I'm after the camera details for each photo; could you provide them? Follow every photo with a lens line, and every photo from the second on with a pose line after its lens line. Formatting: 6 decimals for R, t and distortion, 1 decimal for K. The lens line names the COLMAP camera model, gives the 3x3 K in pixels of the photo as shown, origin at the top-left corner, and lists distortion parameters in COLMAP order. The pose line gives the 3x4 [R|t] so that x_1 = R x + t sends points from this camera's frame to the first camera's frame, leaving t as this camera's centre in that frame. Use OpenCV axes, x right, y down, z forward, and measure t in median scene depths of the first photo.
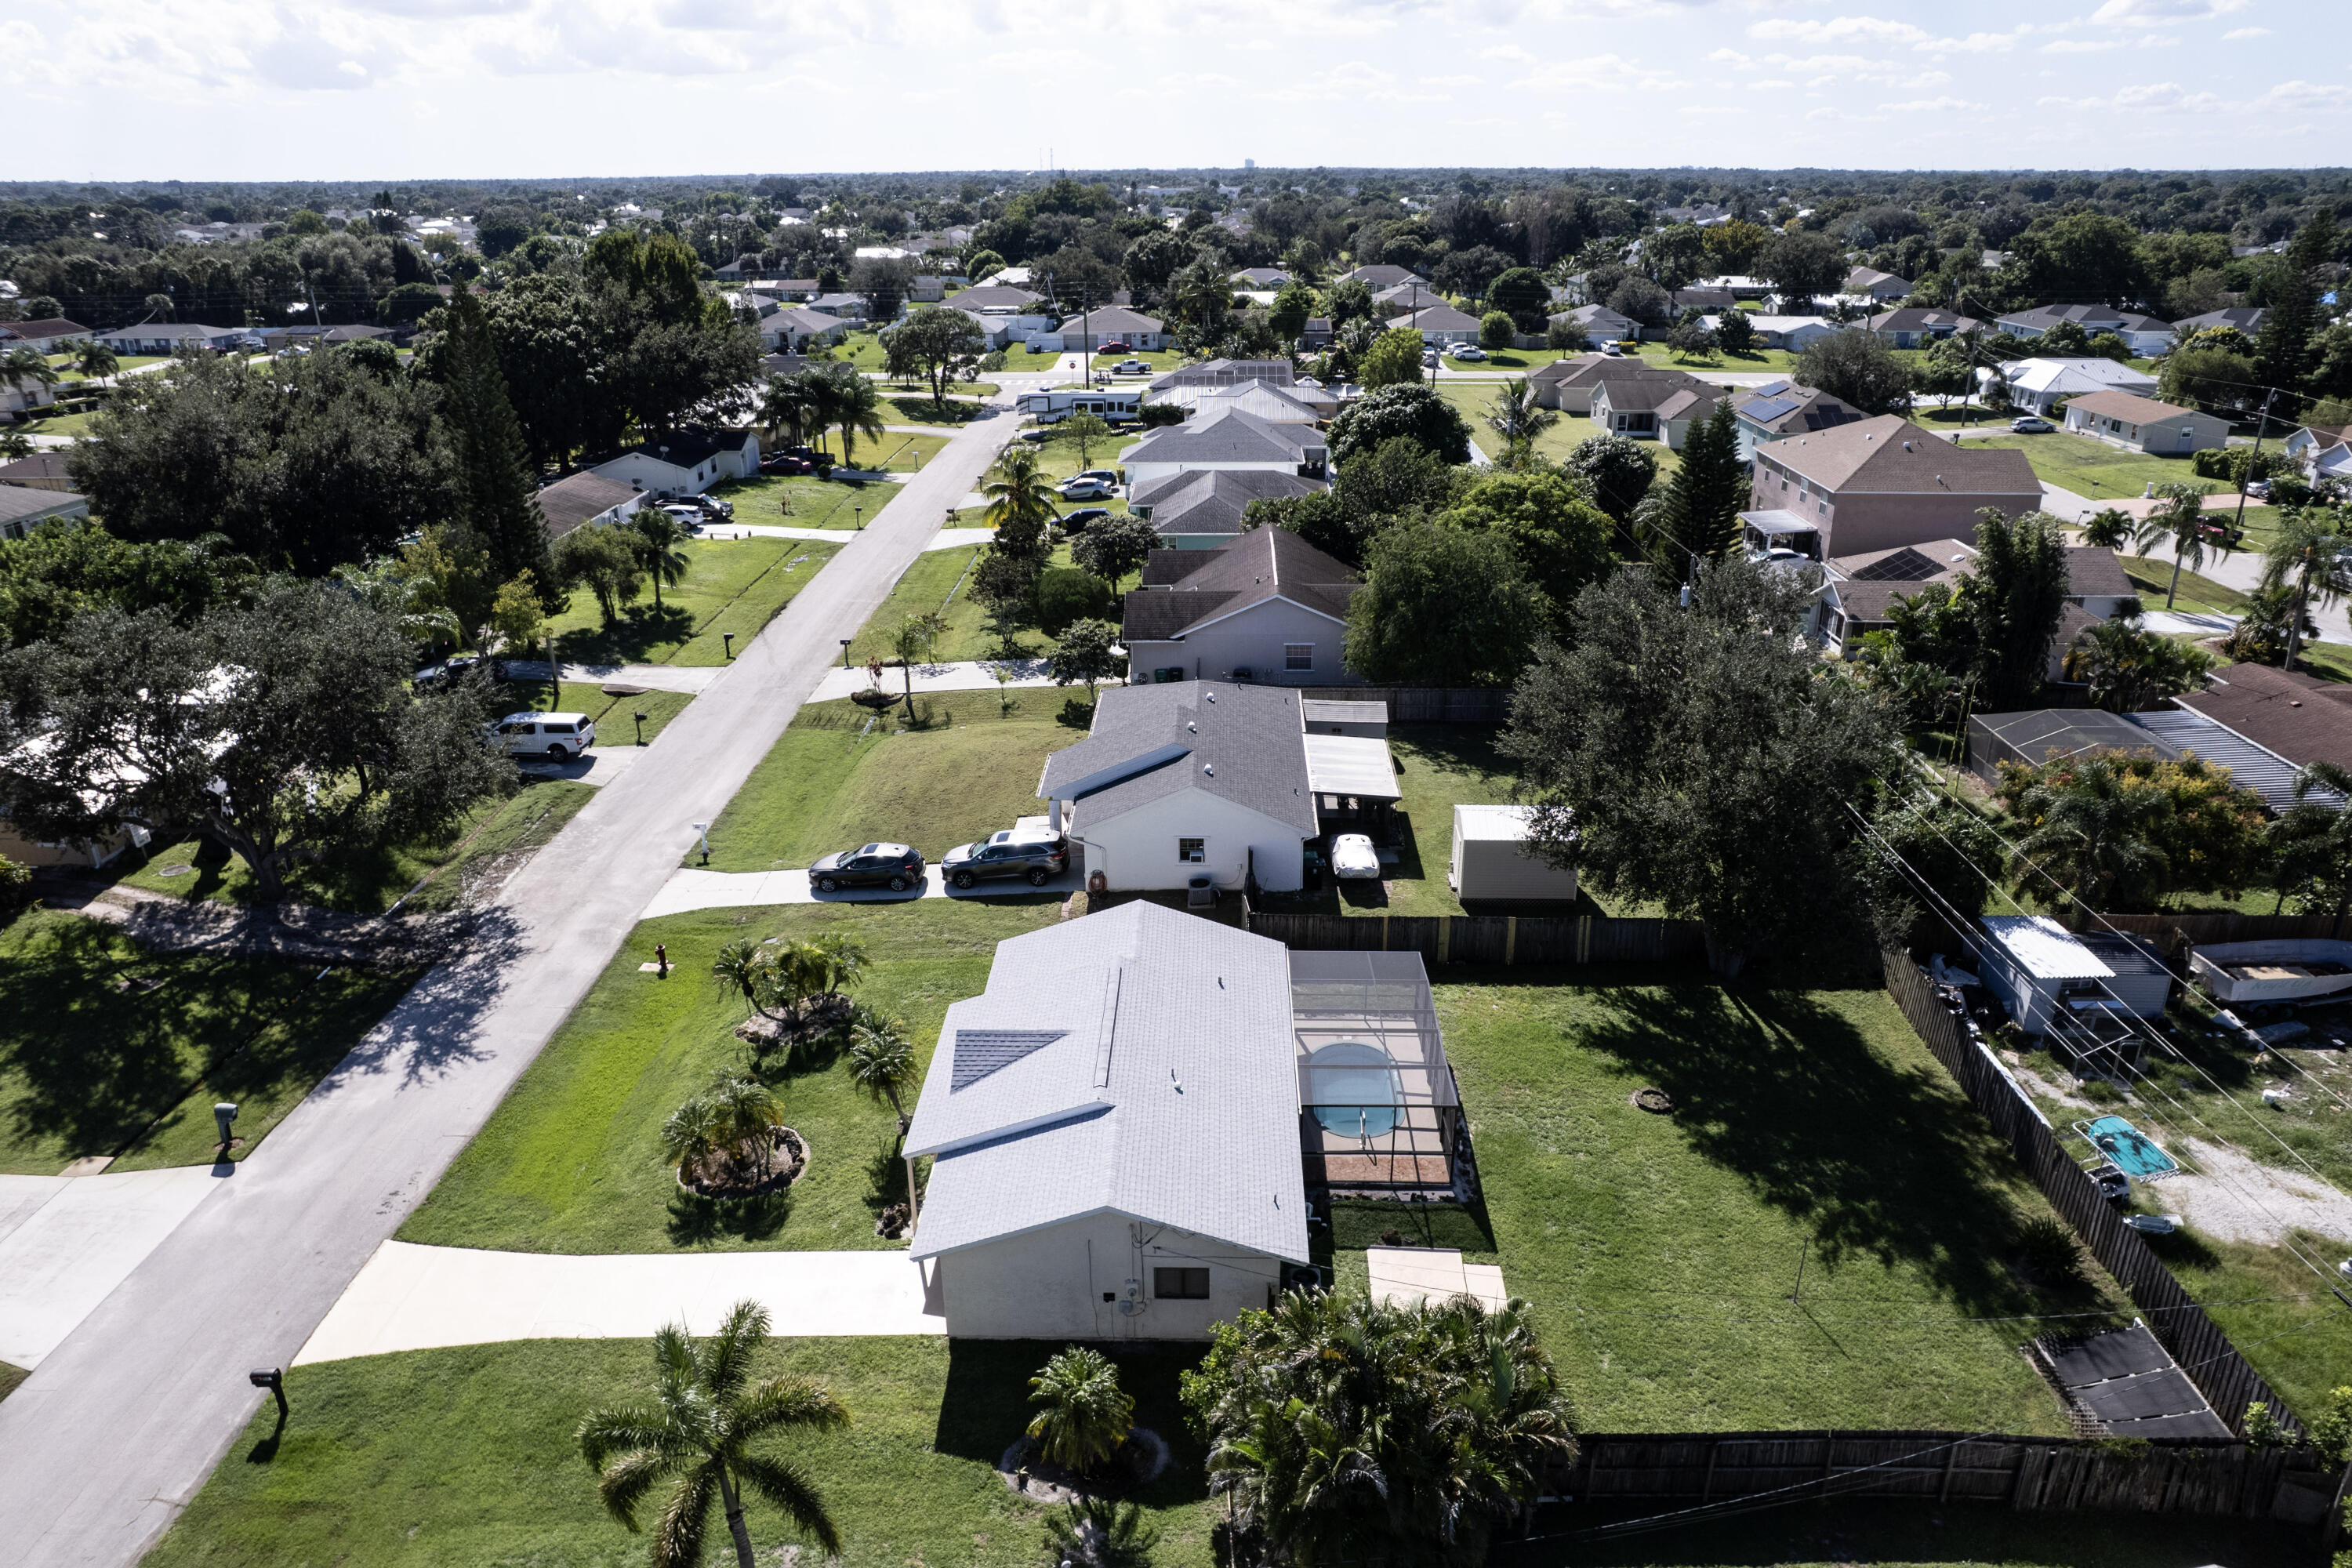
lens RADIAL K [[1574.8, 0, 1195.5], [0, 1574.8, 773.4], [0, 0, 1]] dist [-0.038876, 0.028671]
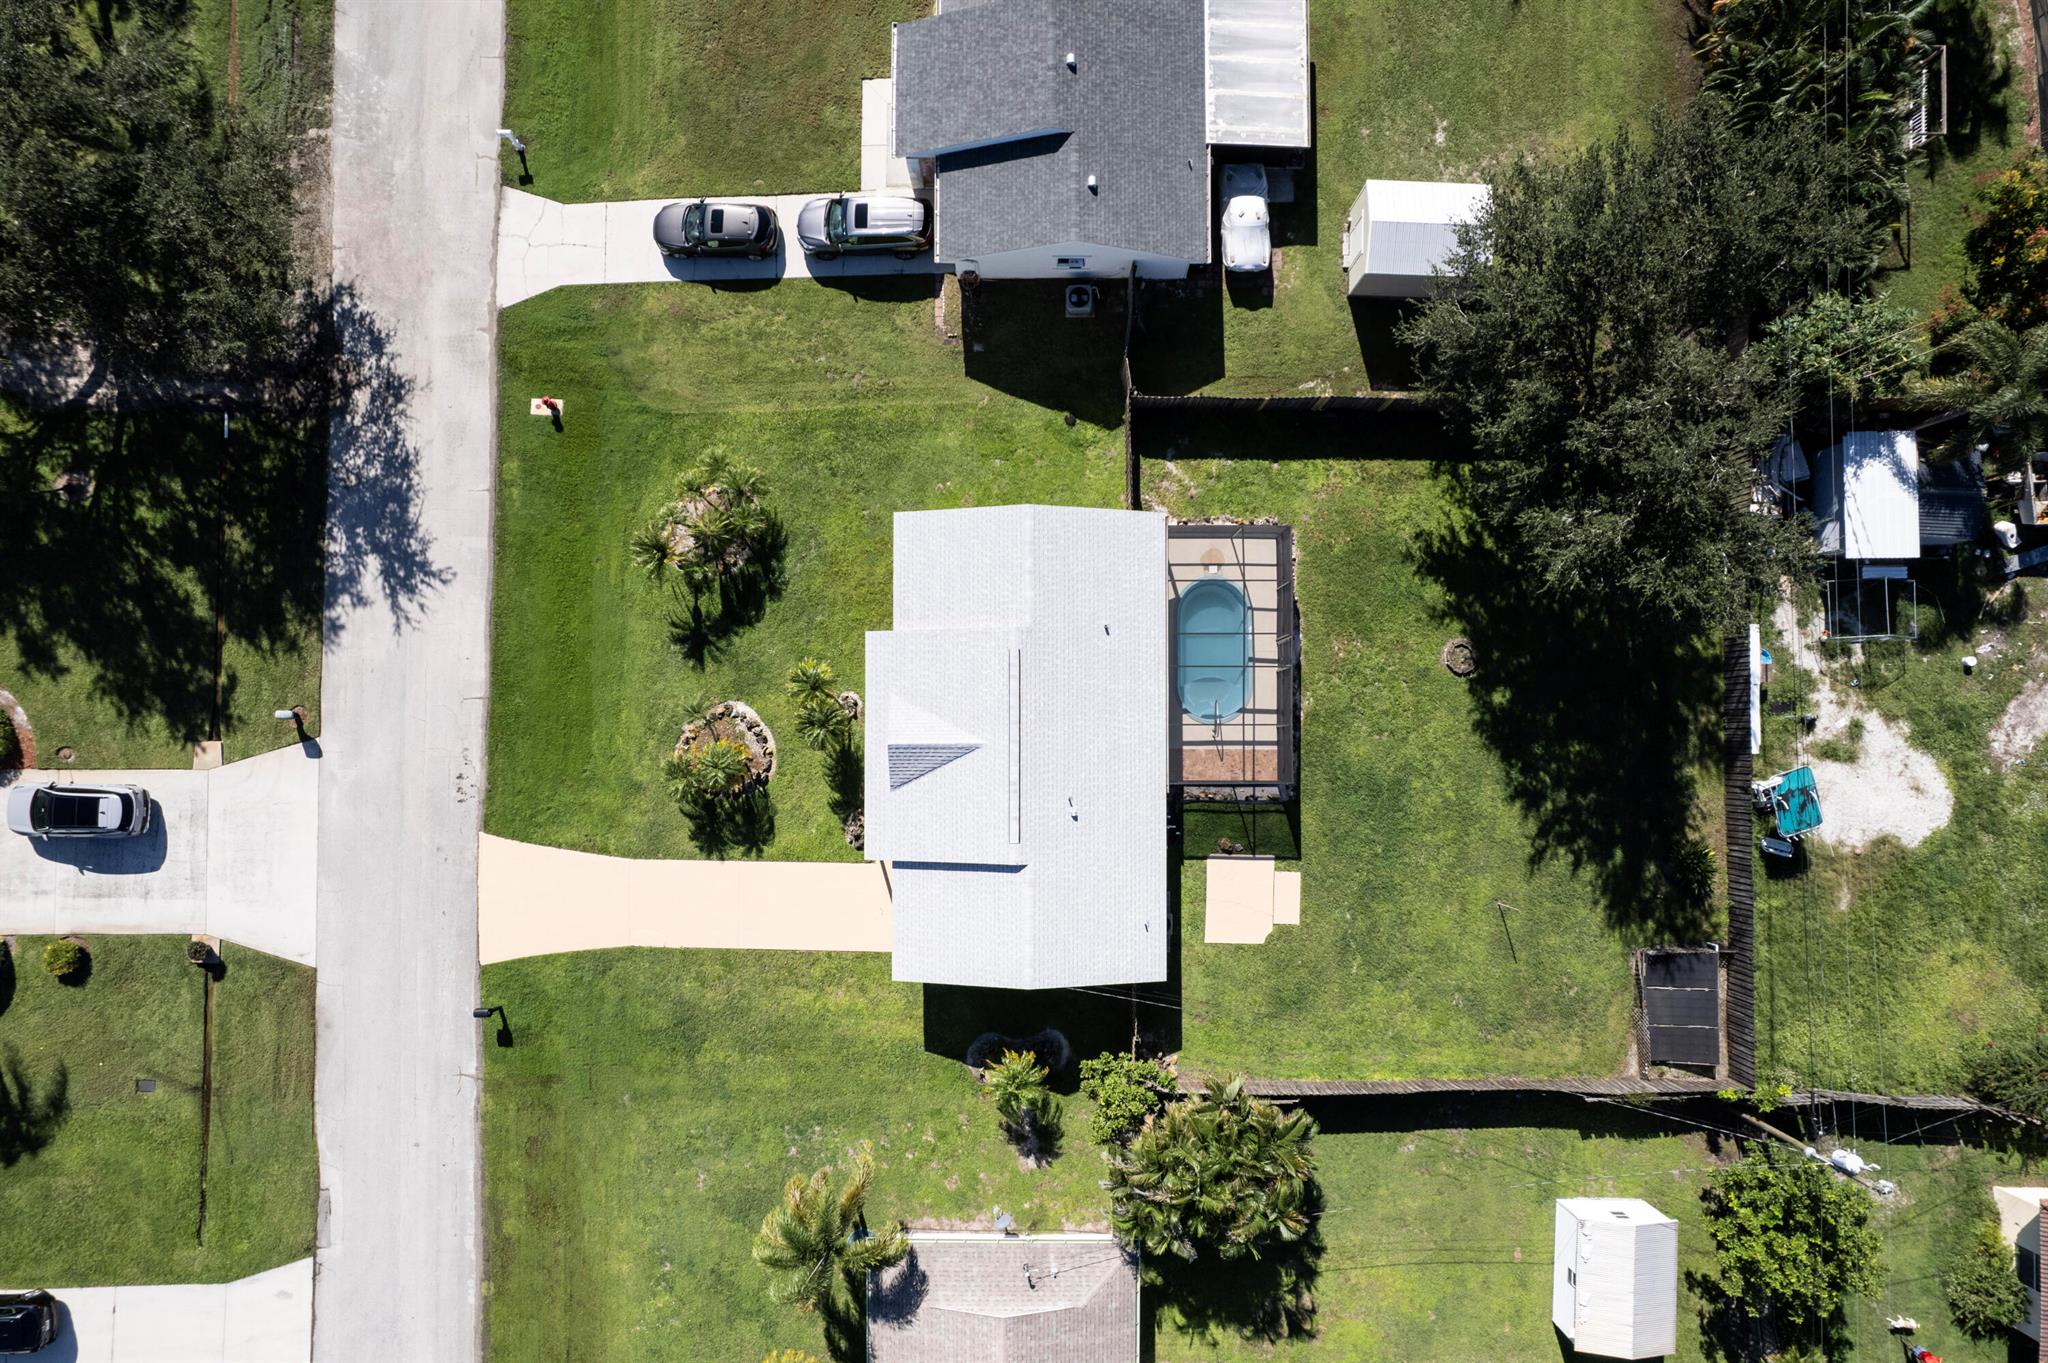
lens RADIAL K [[1371.3, 0, 1018.2], [0, 1371.3, 678.4], [0, 0, 1]] dist [-0.038876, 0.028671]
pose [[0.999869, -0.014461, 0.007219, -0.057488], [-0.000779, 0.402991, 0.915204, -0.782388], [-0.016144, -0.915090, 0.402927, 0.599960]]
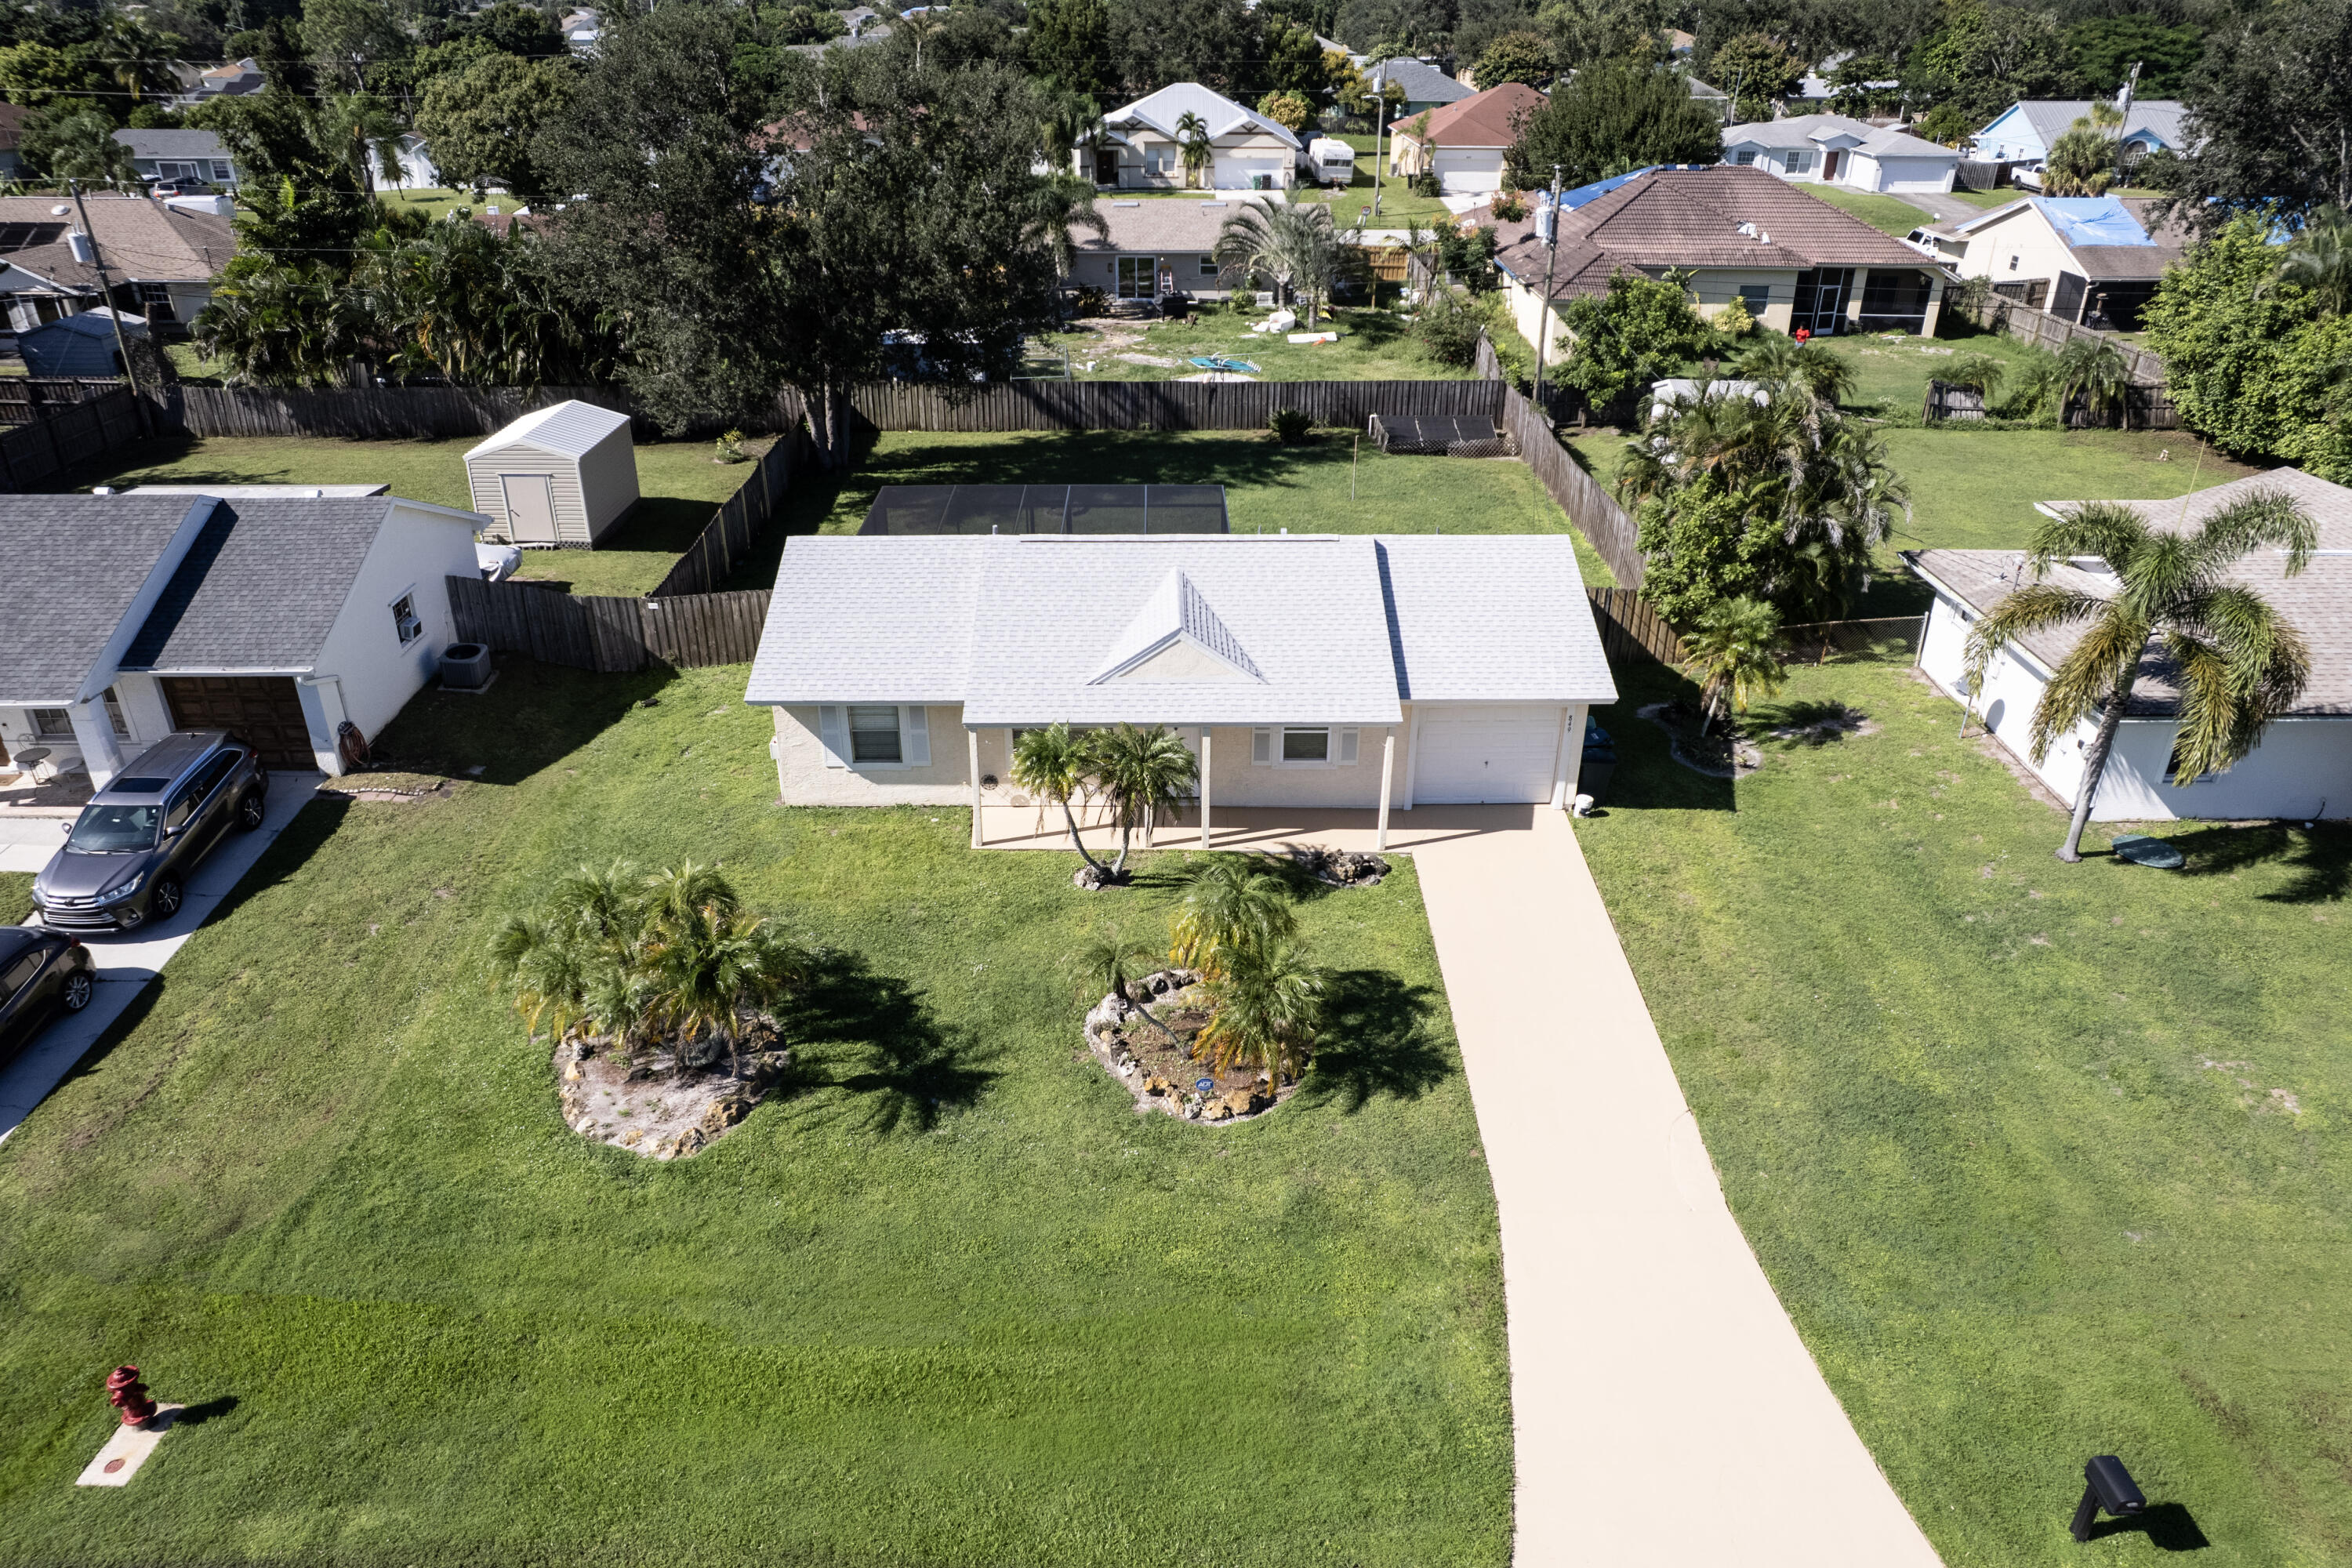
lens RADIAL K [[1574.8, 0, 1175.0], [0, 1574.8, 780.6], [0, 0, 1]] dist [-0.038876, 0.028671]
pose [[-0.031517, -0.453366, 0.890767, -0.721354], [0.401841, 0.810264, 0.426611, -0.061465], [-0.915167, 0.371392, 0.156644, 0.882120]]
